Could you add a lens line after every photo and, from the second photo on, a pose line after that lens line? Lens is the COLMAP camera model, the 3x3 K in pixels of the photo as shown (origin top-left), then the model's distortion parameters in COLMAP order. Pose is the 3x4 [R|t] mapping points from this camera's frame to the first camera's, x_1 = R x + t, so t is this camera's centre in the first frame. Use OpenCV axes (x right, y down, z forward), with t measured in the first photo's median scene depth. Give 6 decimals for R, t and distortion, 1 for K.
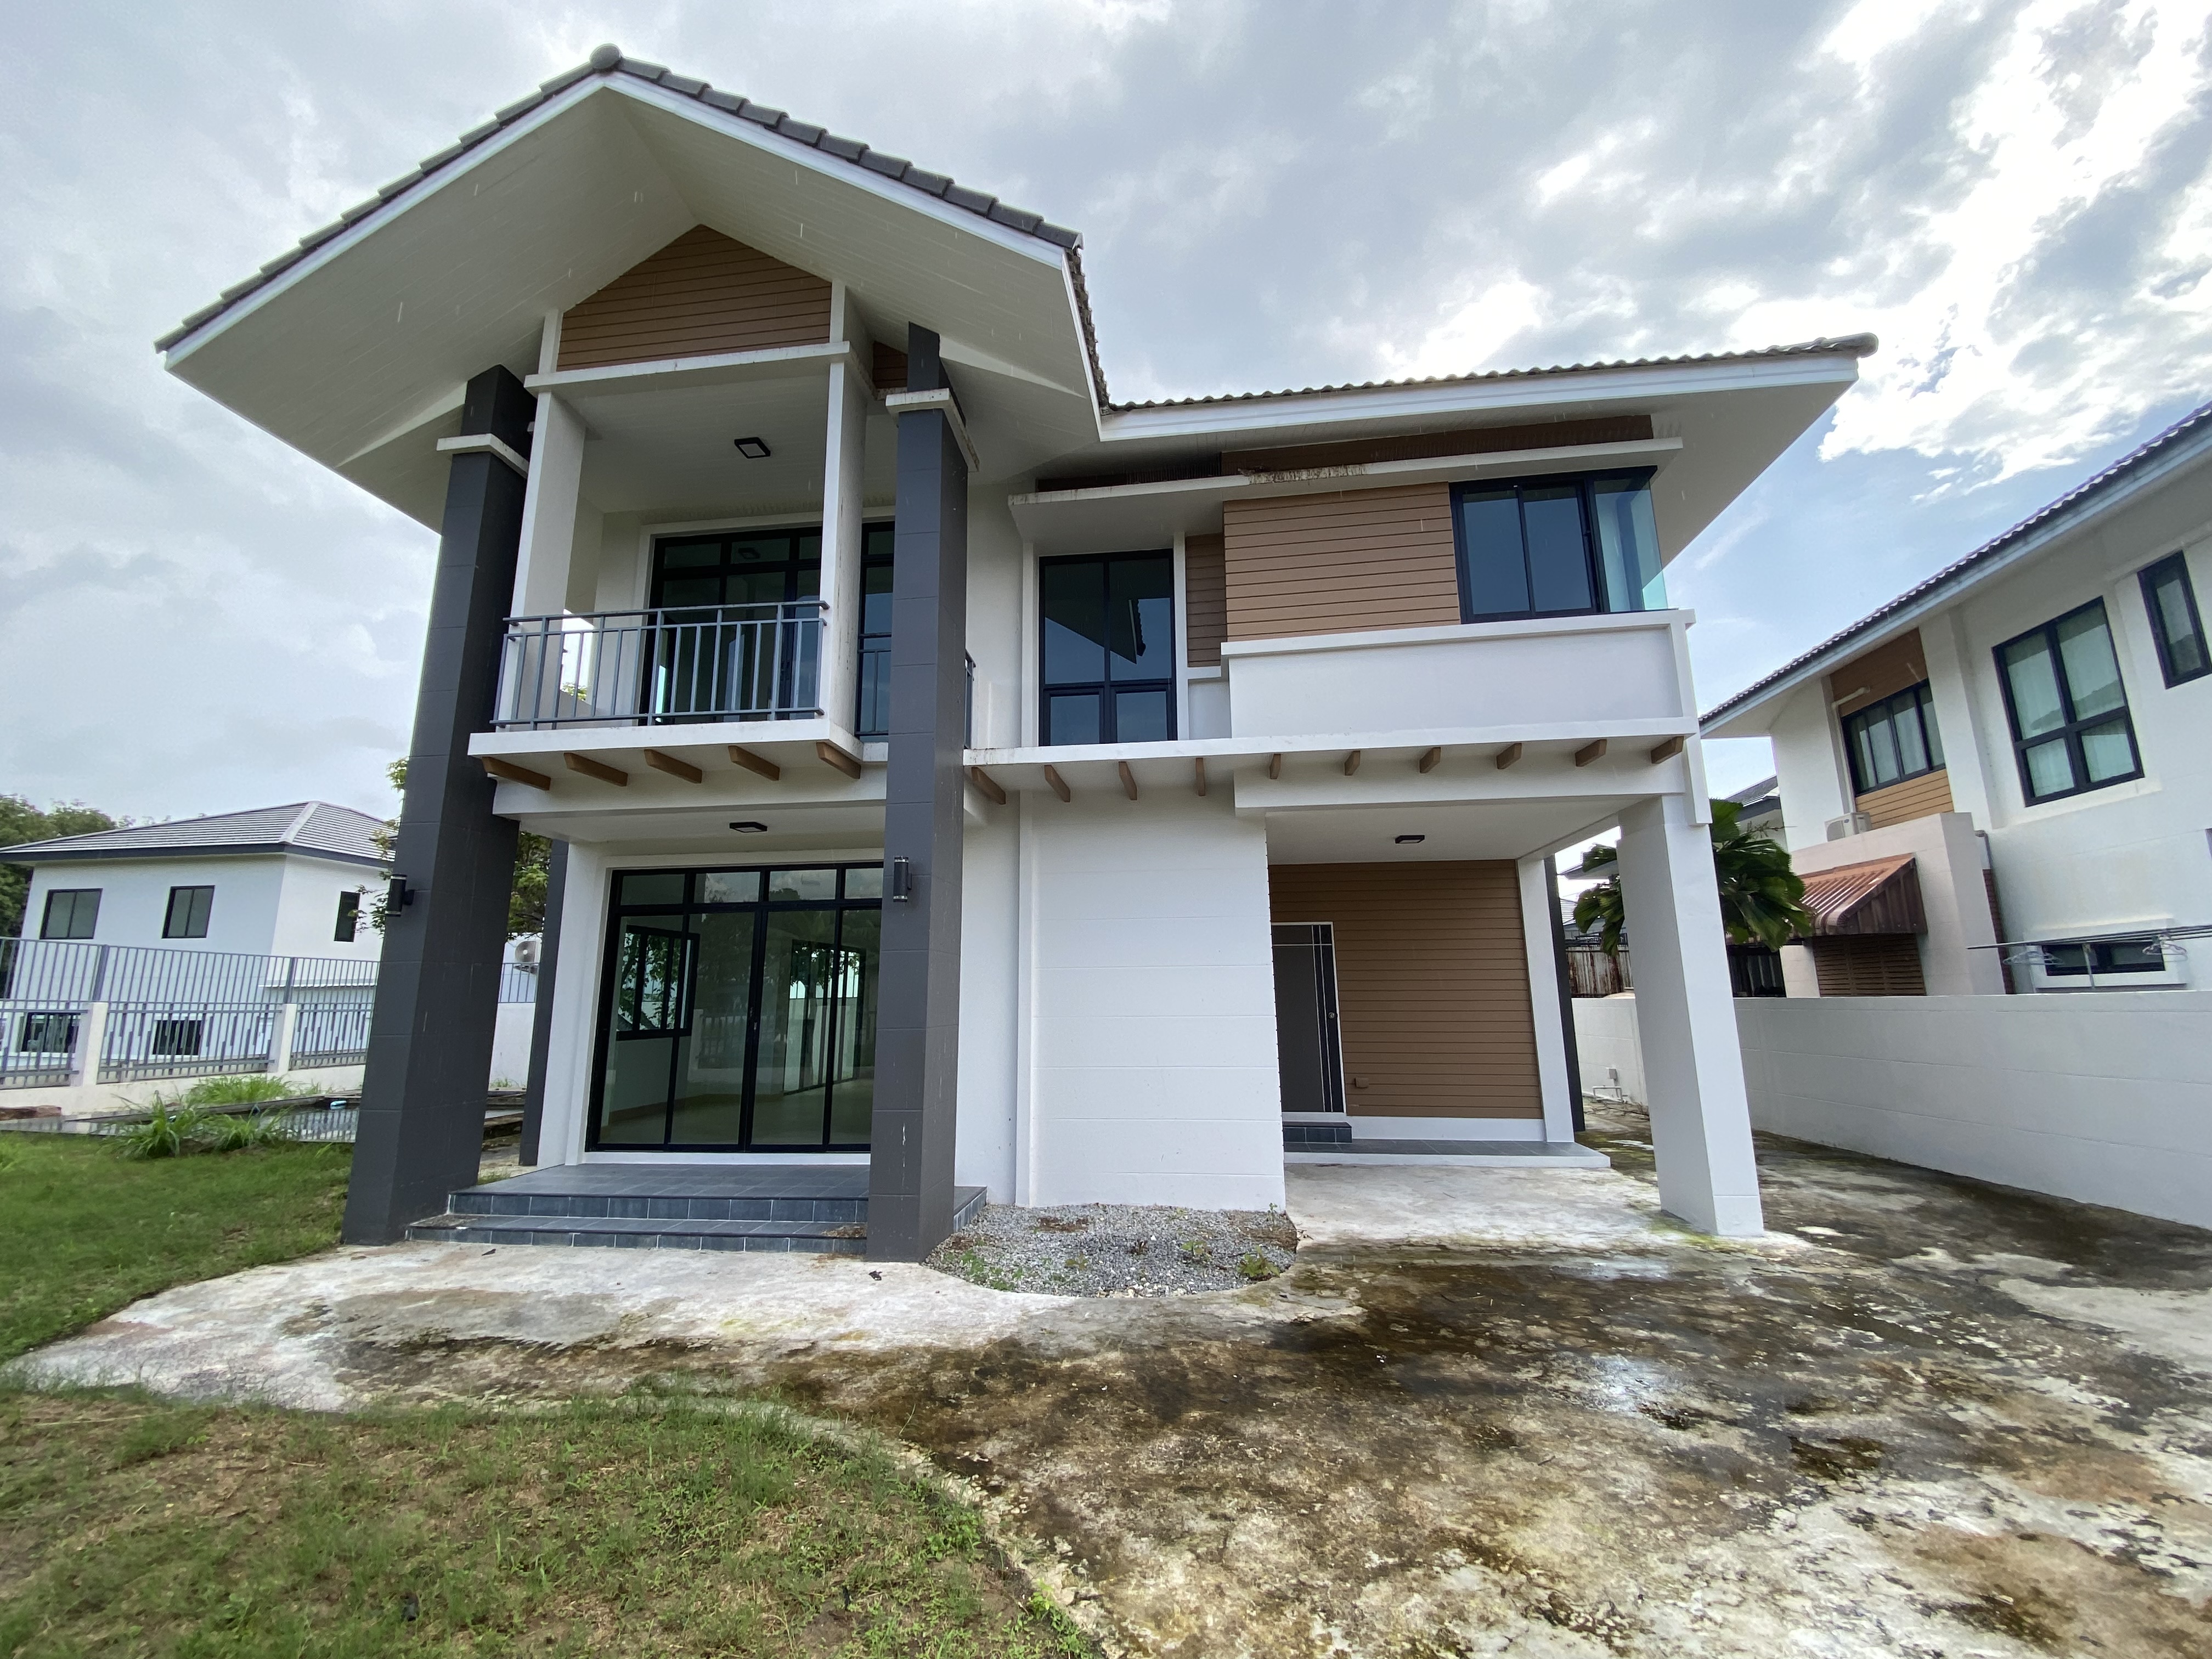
lens RADIAL K [[901.6, 0, 1107.4], [0, 901.6, 813.4], [0, 0, 1]] dist [0.051332, -0.036483]
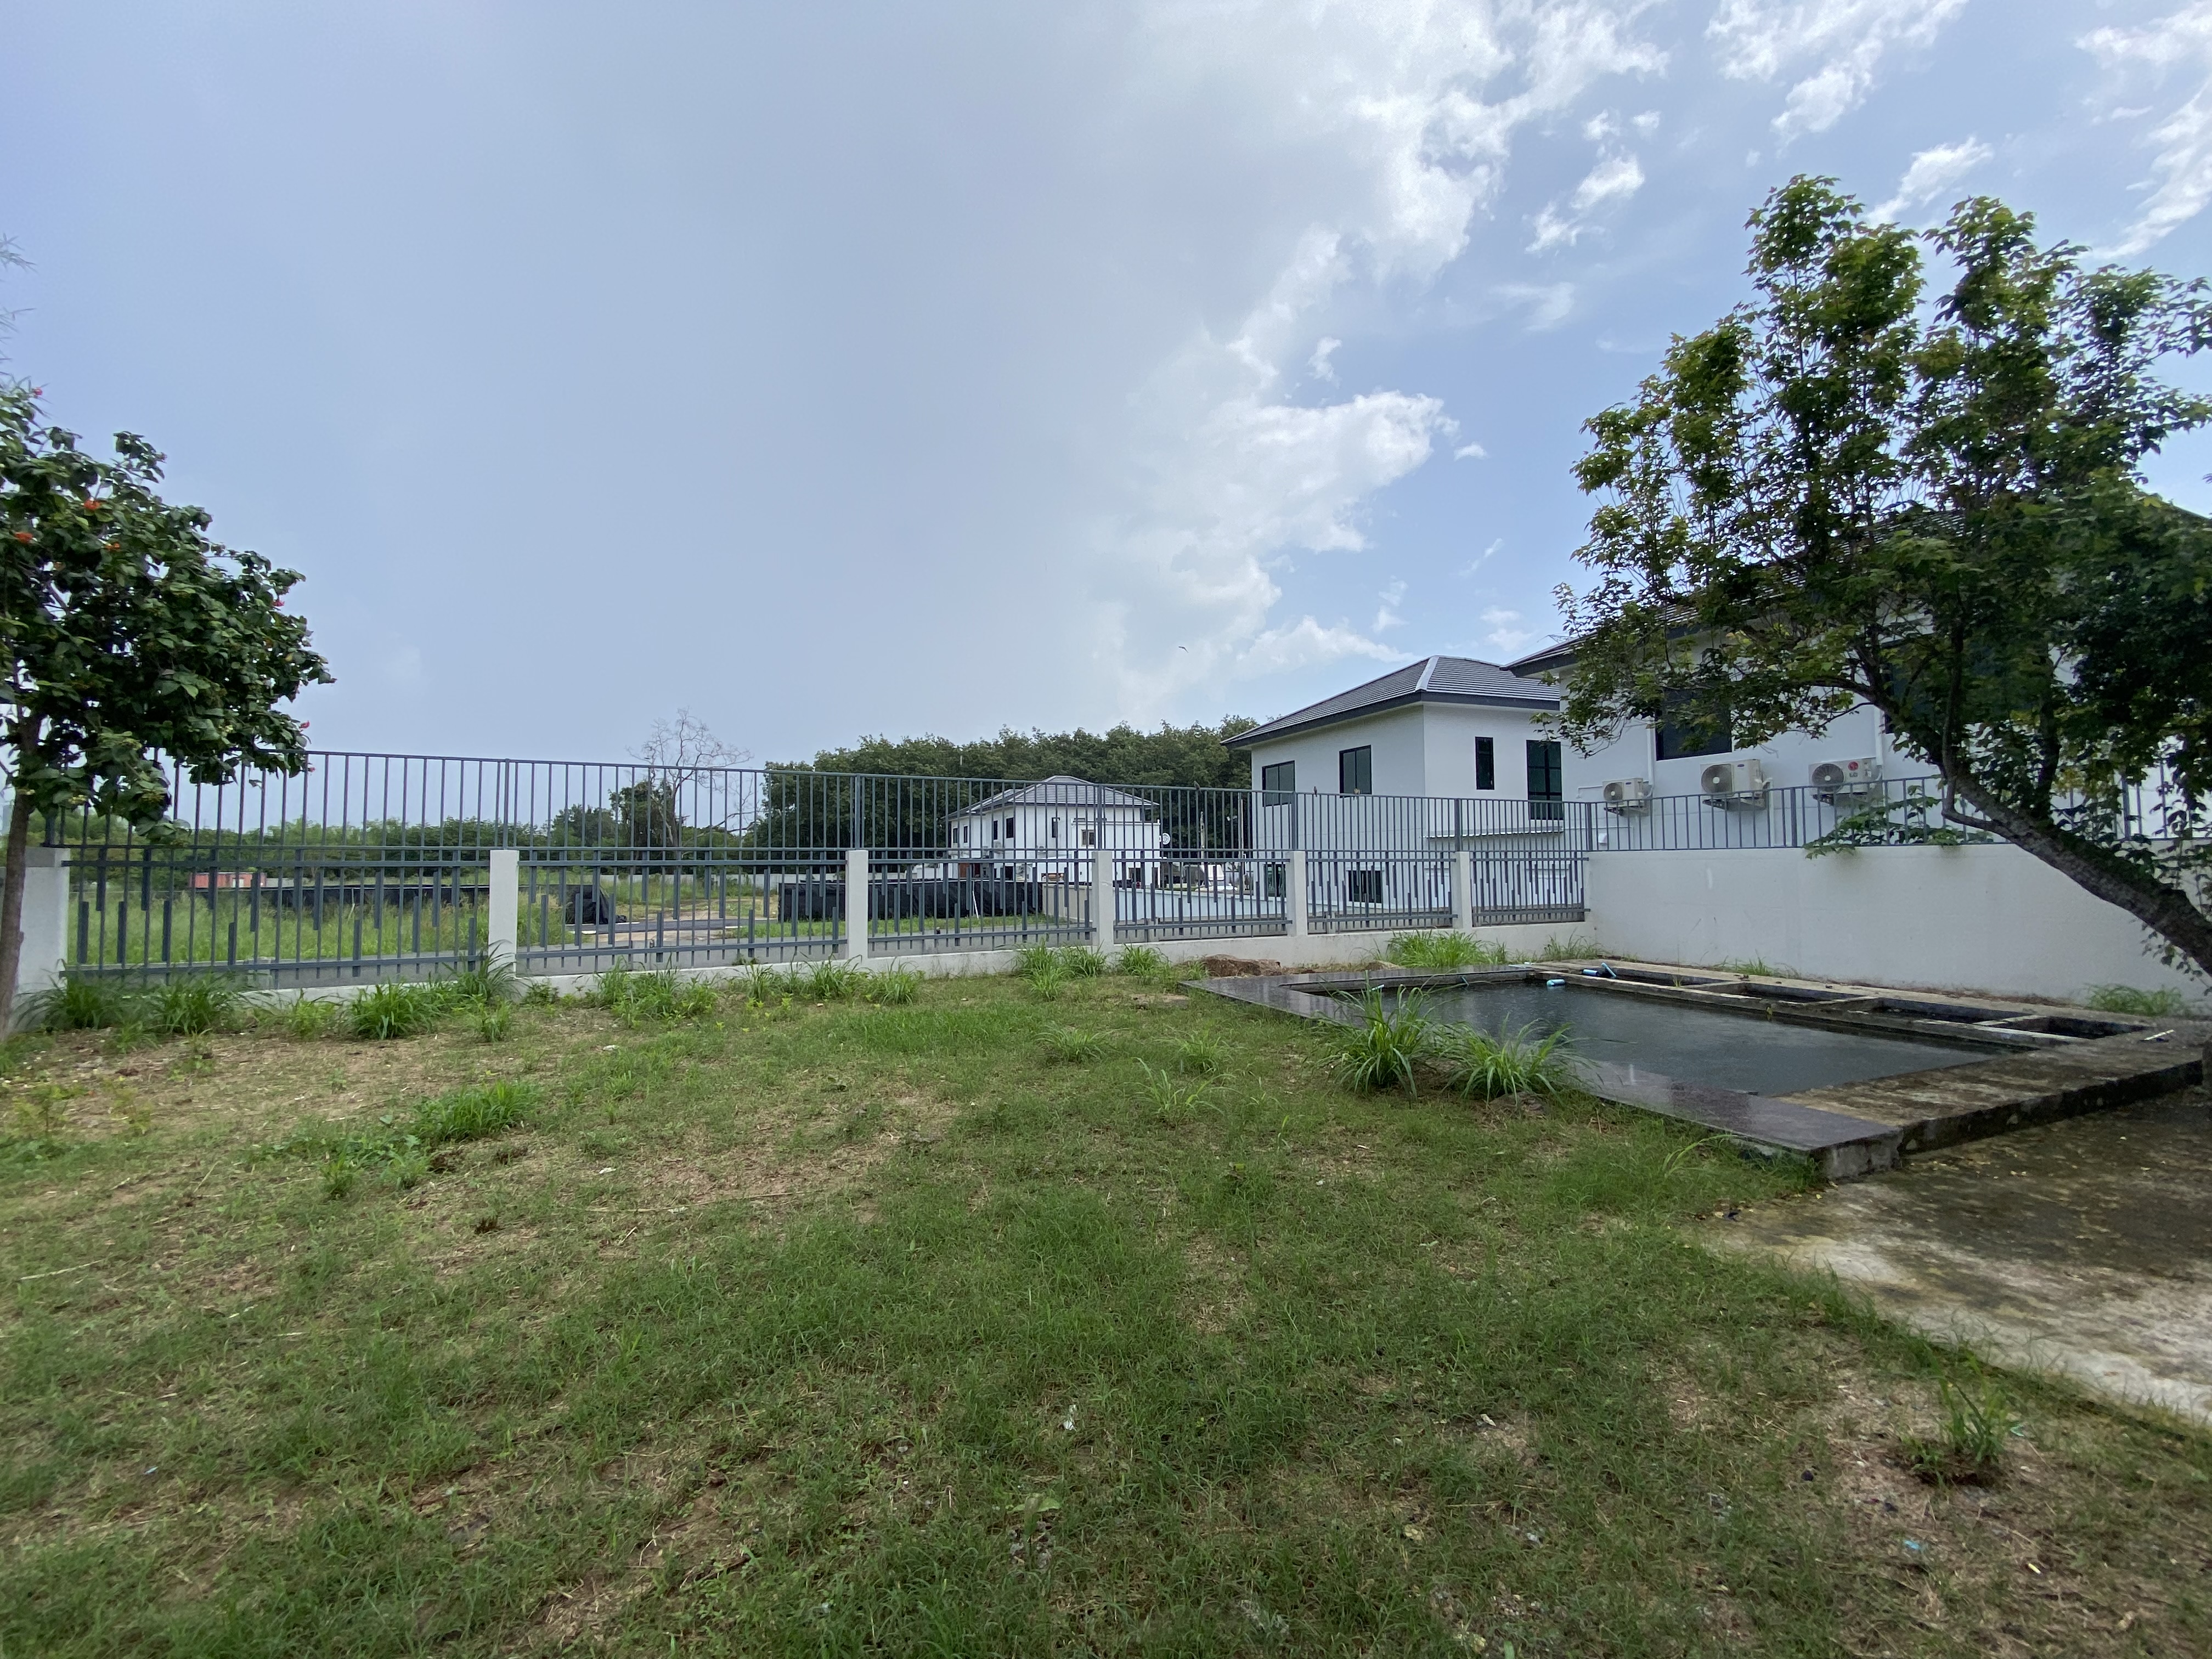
lens RADIAL K [[914.4, 0, 1106.0], [0, 914.4, 829.5], [0, 0, 1]] dist [0.018833, -0.017356]
pose [[0.495712, -0.026960, -0.868068, -0.659928], [0.174886, 0.982142, 0.069366, 0.147803], [0.850696, -0.186199, 0.491575, 0.632365]]
